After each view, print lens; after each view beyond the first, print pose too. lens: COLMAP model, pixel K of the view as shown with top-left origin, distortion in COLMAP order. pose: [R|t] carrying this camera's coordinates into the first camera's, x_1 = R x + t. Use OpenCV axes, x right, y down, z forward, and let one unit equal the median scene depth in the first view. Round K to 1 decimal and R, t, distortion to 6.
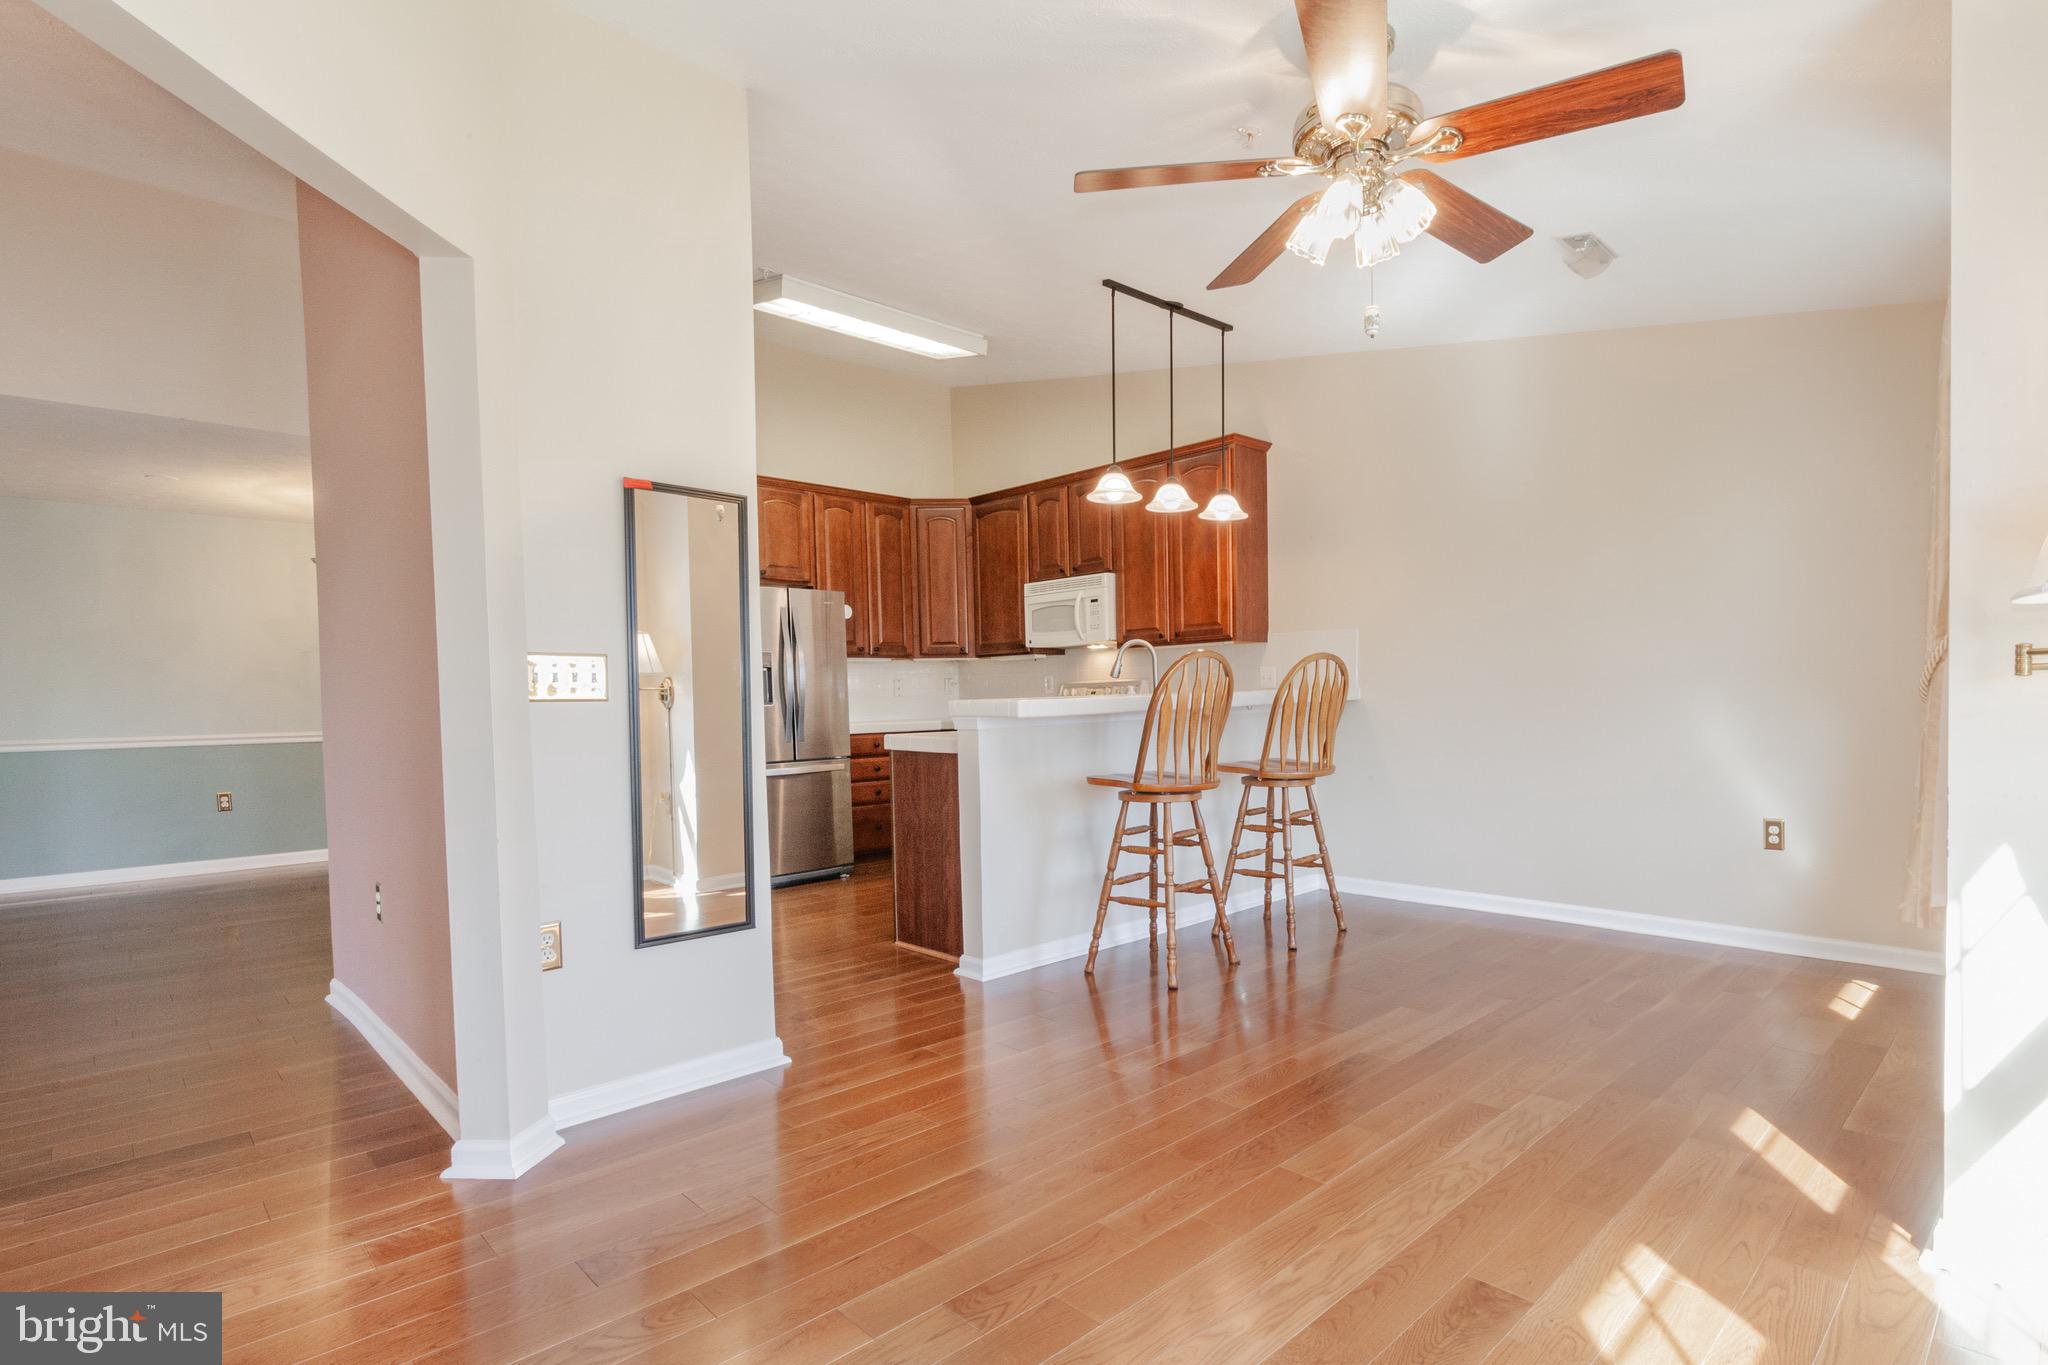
lens RADIAL K [[1074.2, 0, 1116.8], [0, 1074.2, 743.5], [0, 0, 1]] dist [-0.004794, 0.000067]
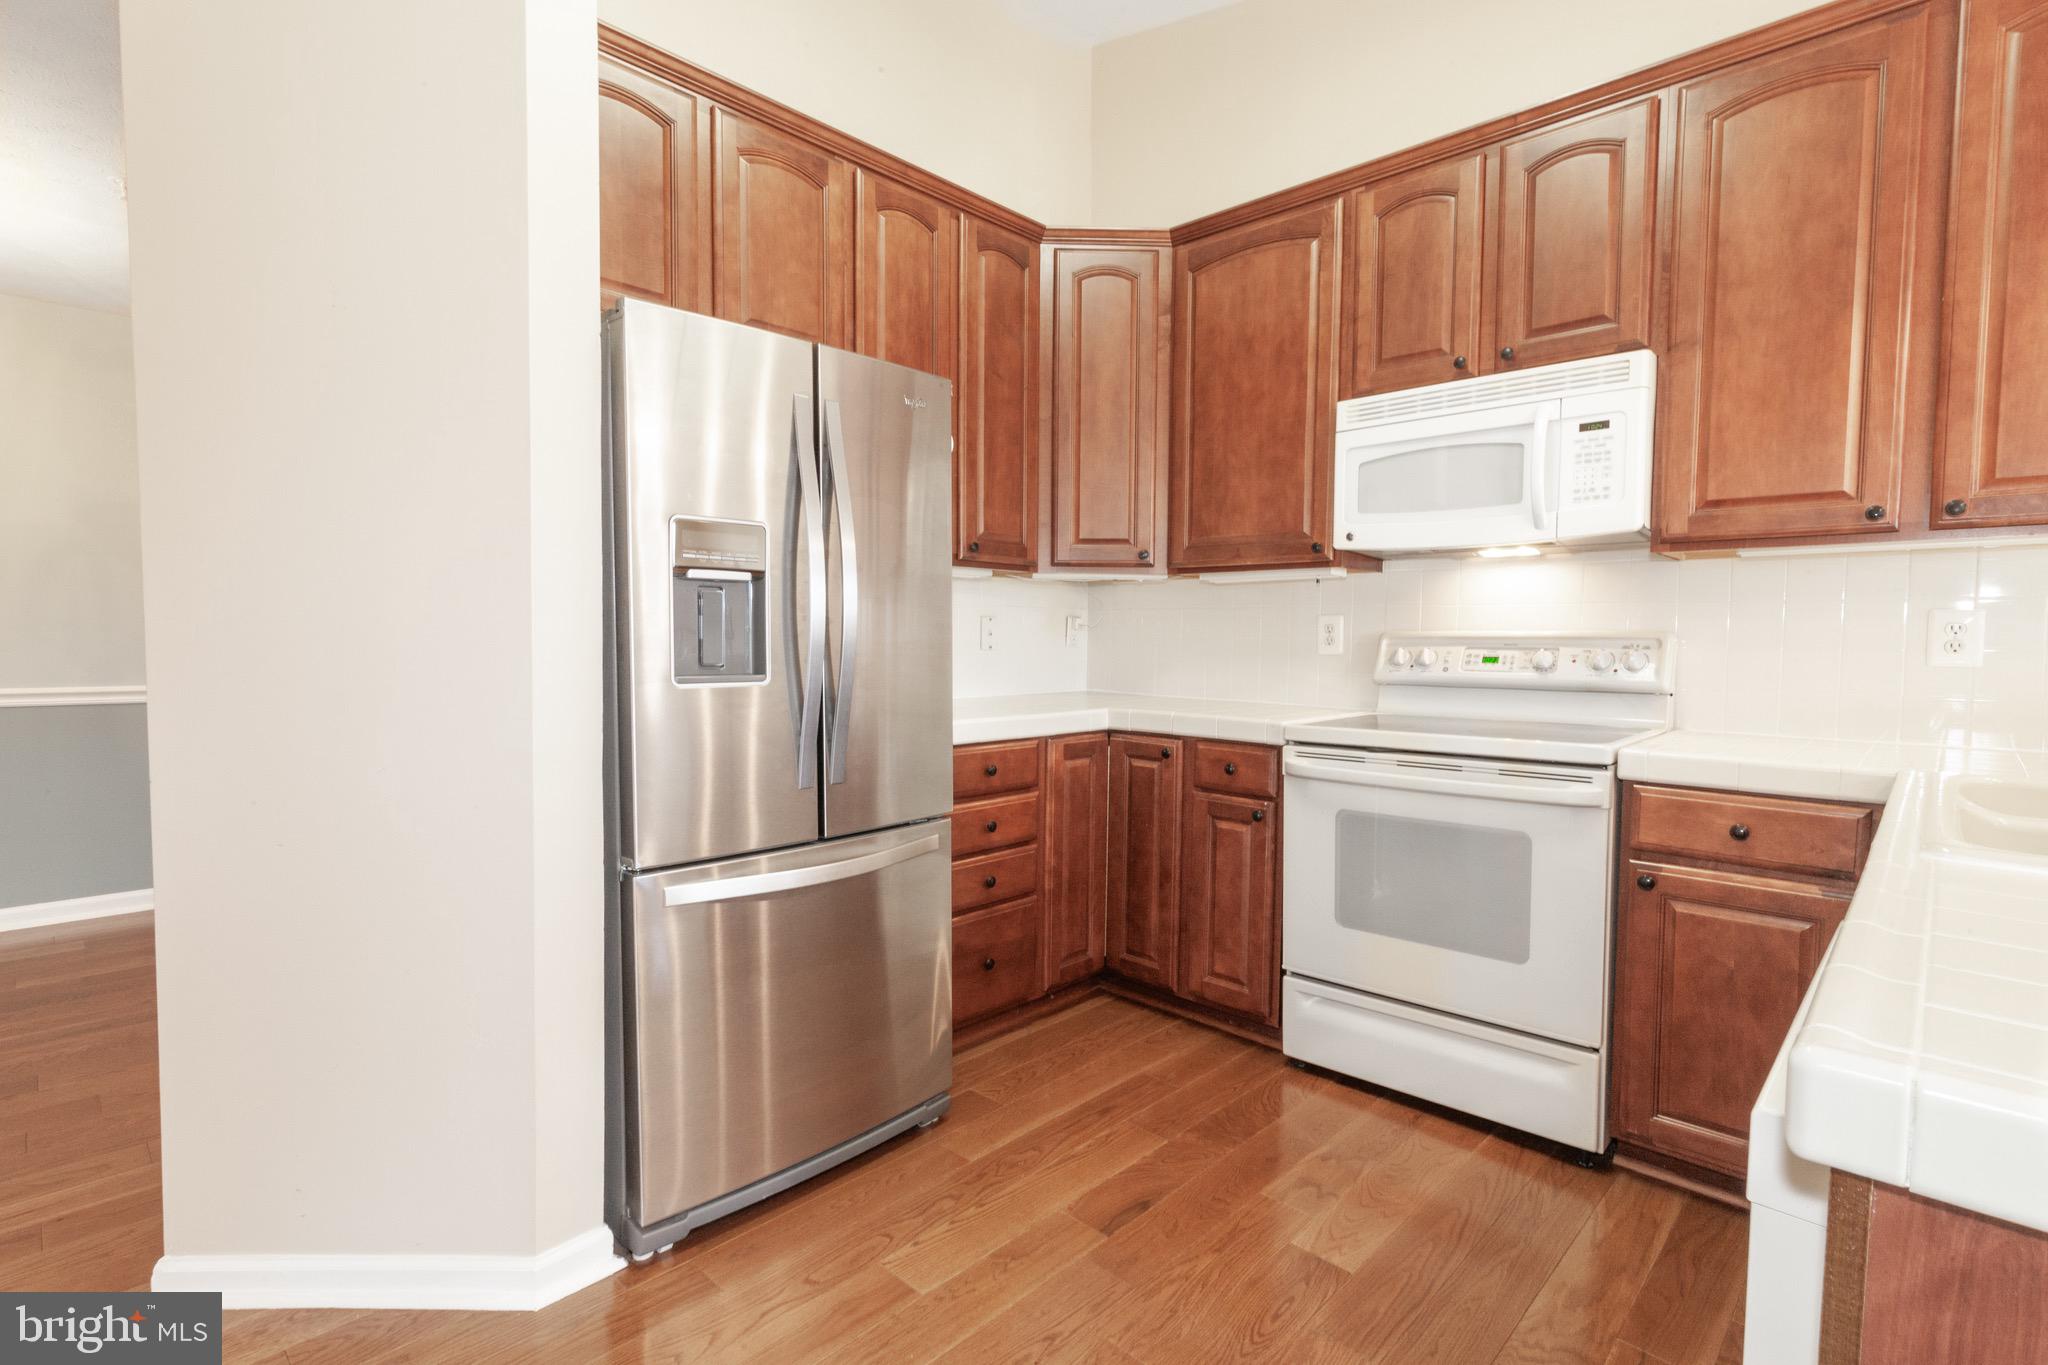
lens RADIAL K [[929.7, 0, 980.6], [0, 929.7, 678.7], [0, 0, 1]] dist [0.001279, -0.001281]
pose [[0.999591, 0.025559, 0.012795, -0.232785], [-0.025578, 0.999672, 0.001313, -0.034805], [-0.012757, -0.001640, 0.999917, 0.635328]]
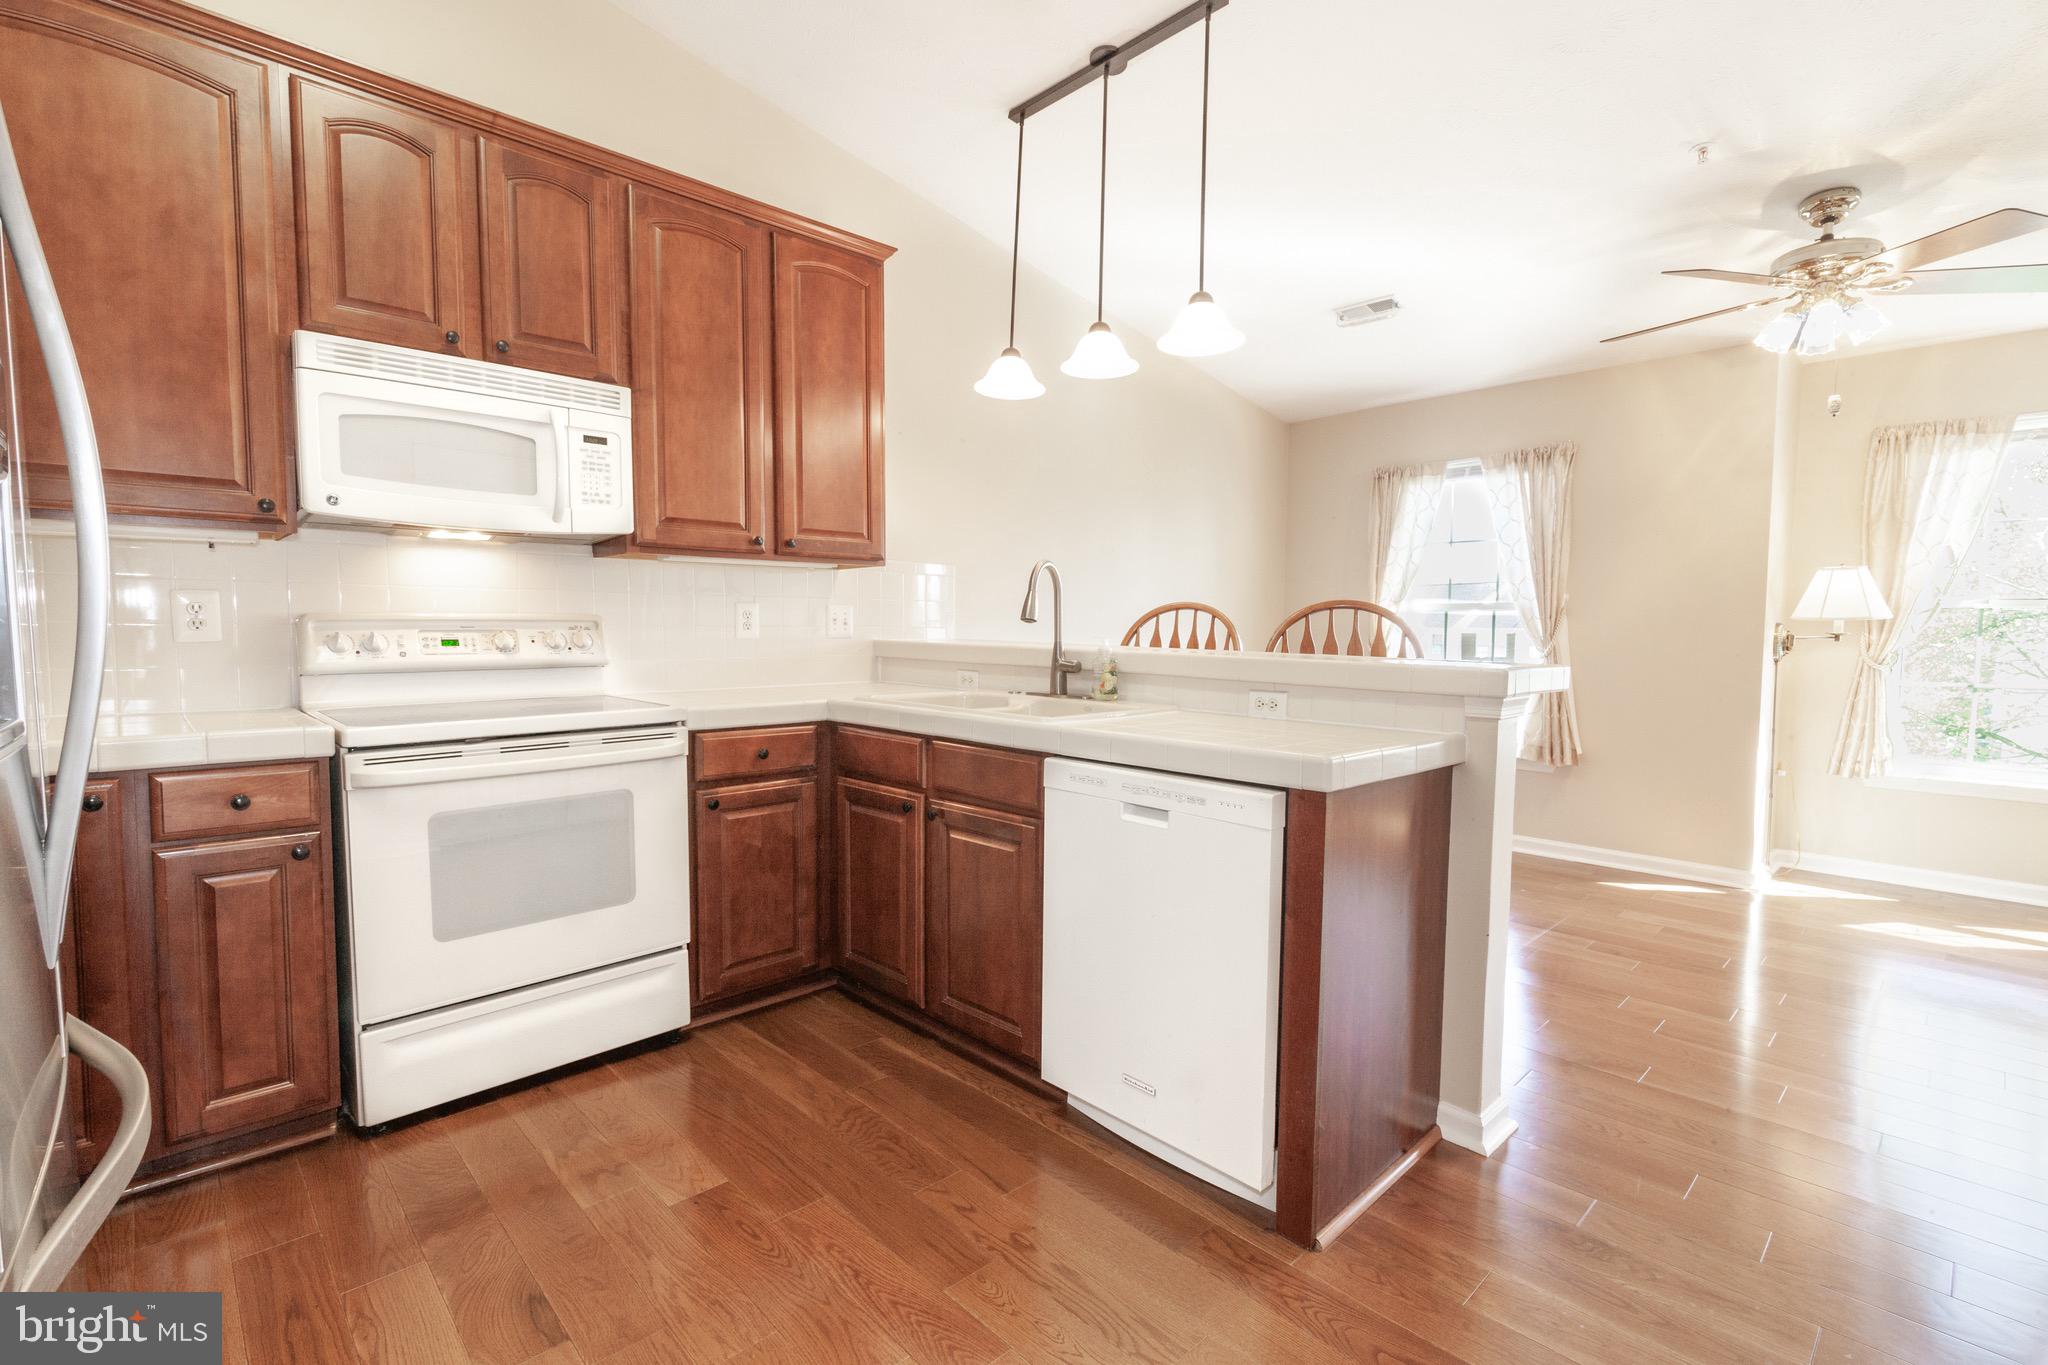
lens RADIAL K [[929.7, 0, 1032.4], [0, 929.7, 677.7], [0, 0, 1]] dist [0.001279, -0.001281]
pose [[0.018899, -0.036527, 0.999154, -0.391880], [0.037513, 0.998655, 0.035799, -0.037733], [-0.999117, 0.036804, 0.020243, 0.769576]]
